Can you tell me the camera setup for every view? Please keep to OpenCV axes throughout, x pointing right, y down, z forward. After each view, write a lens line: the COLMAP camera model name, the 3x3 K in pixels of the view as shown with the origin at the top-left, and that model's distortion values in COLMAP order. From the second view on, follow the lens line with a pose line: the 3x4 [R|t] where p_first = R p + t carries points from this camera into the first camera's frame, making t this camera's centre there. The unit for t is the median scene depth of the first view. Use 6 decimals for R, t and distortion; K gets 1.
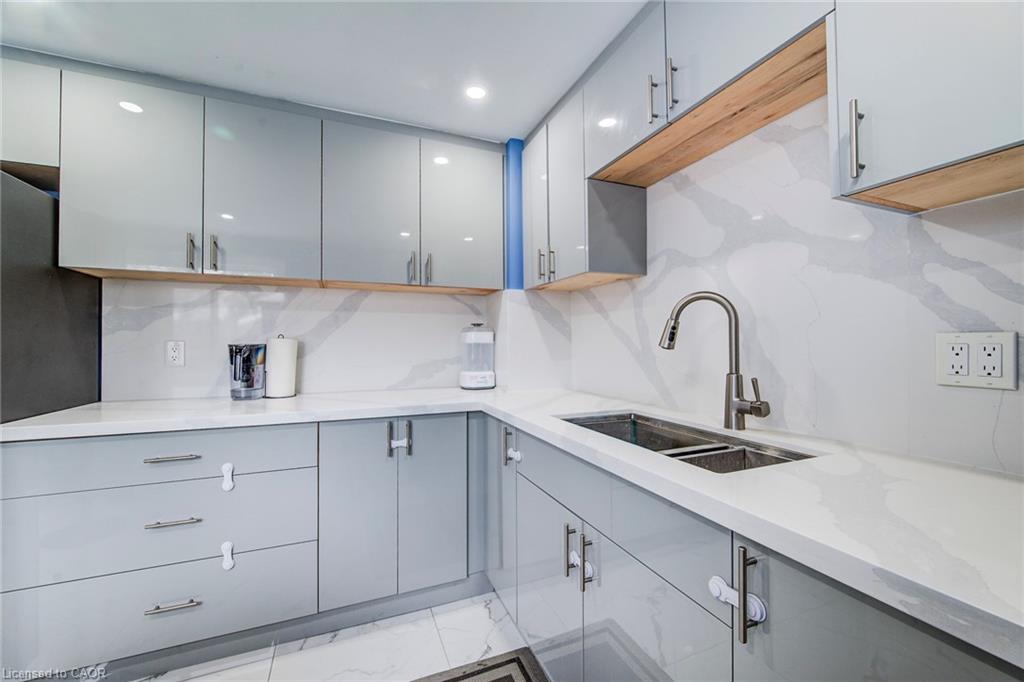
lens RADIAL K [[402.9, 0, 511.4], [0, 402.9, 344.1], [0, 0, 1]] dist [-0.010089, -0.000175]
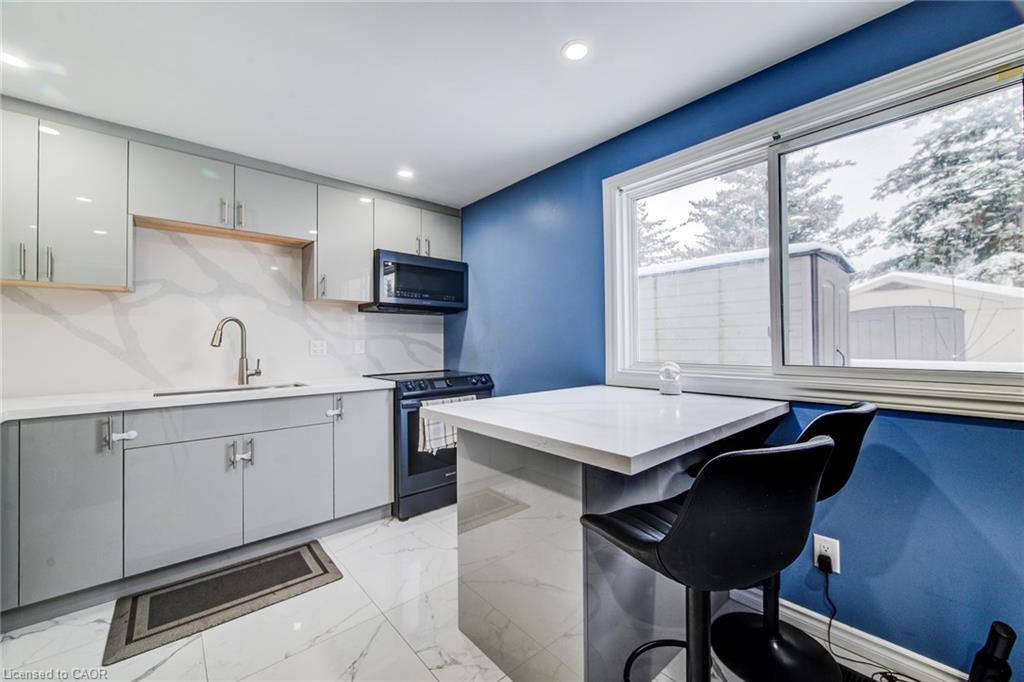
lens RADIAL K [[402.9, 0, 519.9], [0, 402.9, 341.0], [0, 0, 1]] dist [-0.010089, -0.000175]
pose [[-0.319297, 0.011724, 0.947582, -1.857297], [0.011424, 0.999898, -0.008522, 0.019425], [-0.947586, 0.008104, -0.319399, 0.312529]]
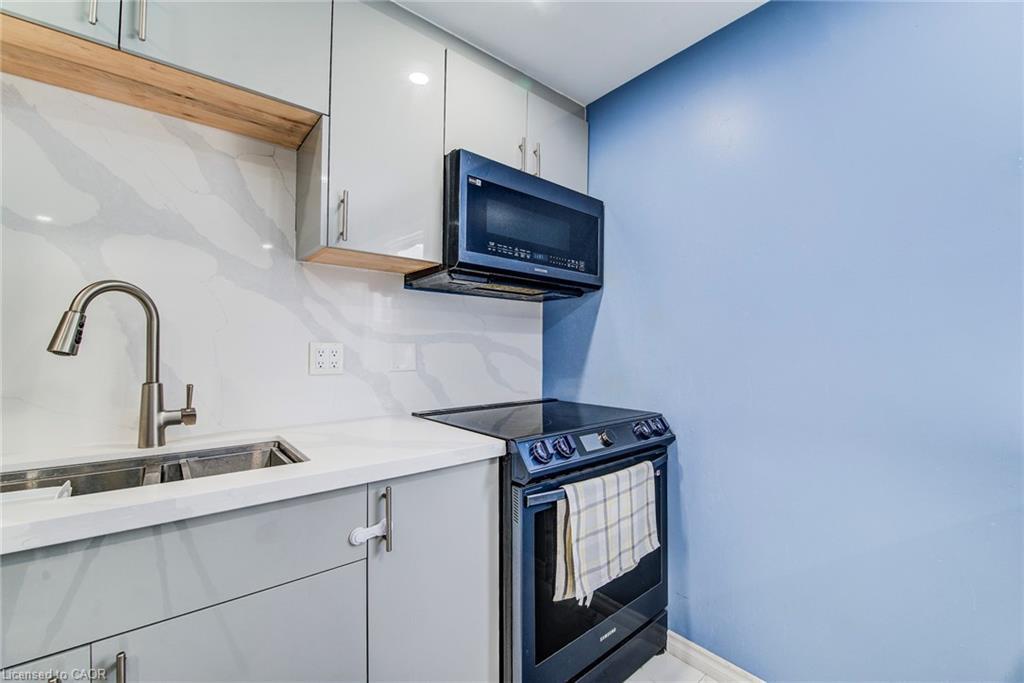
lens RADIAL K [[402.9, 0, 509.3], [0, 402.9, 345.7], [0, 0, 1]] dist [-0.010089, -0.000175]
pose [[-0.291985, 0.013867, 0.956322, -0.493129], [0.000702, 0.999898, -0.014285, 0.007575], [-0.956423, -0.003499, -0.291965, 0.518688]]
